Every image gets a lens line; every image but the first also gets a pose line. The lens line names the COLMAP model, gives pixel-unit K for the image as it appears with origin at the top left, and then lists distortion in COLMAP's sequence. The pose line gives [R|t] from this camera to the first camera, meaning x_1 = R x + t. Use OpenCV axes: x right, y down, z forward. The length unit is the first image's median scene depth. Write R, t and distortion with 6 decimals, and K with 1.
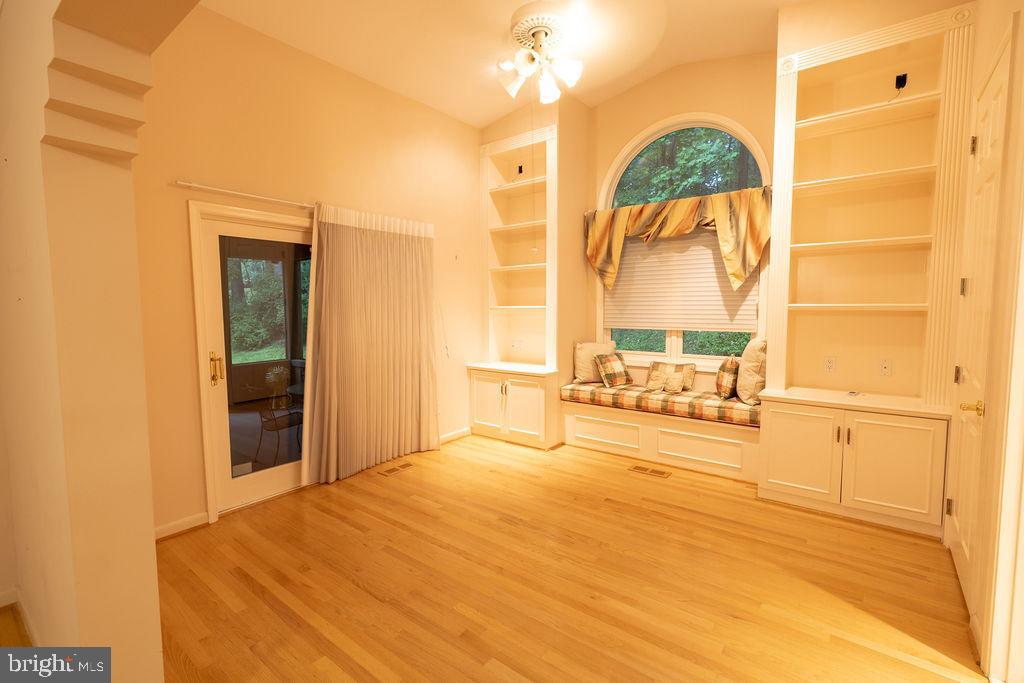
lens RADIAL K [[458.6, 0, 512.0], [0, 458.6, 341.5], [0, 0, 1]] dist [-0.000978, 0.000426]
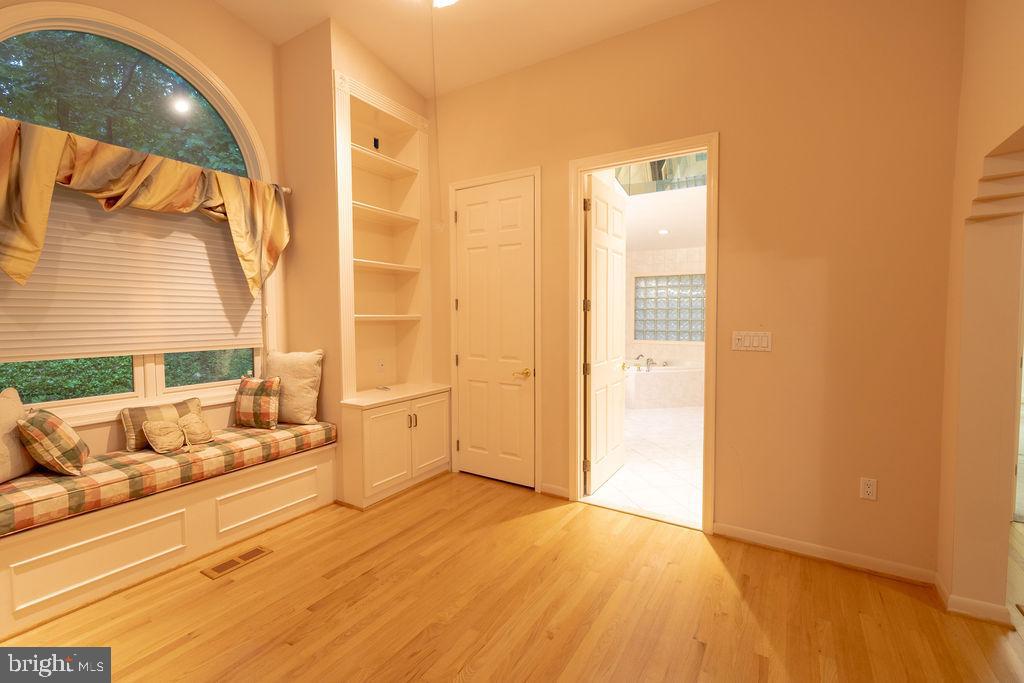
lens RADIAL K [[445.1, 0, 512.0], [0, 445.1, 341.5], [0, 0, 1]] dist [-0.001526, -0.000208]
pose [[-0.100409, -0.052561, 0.993557, -0.369436], [0.079704, 0.994969, 0.060691, -0.045752], [-0.991749, 0.085284, -0.095714, 0.627175]]
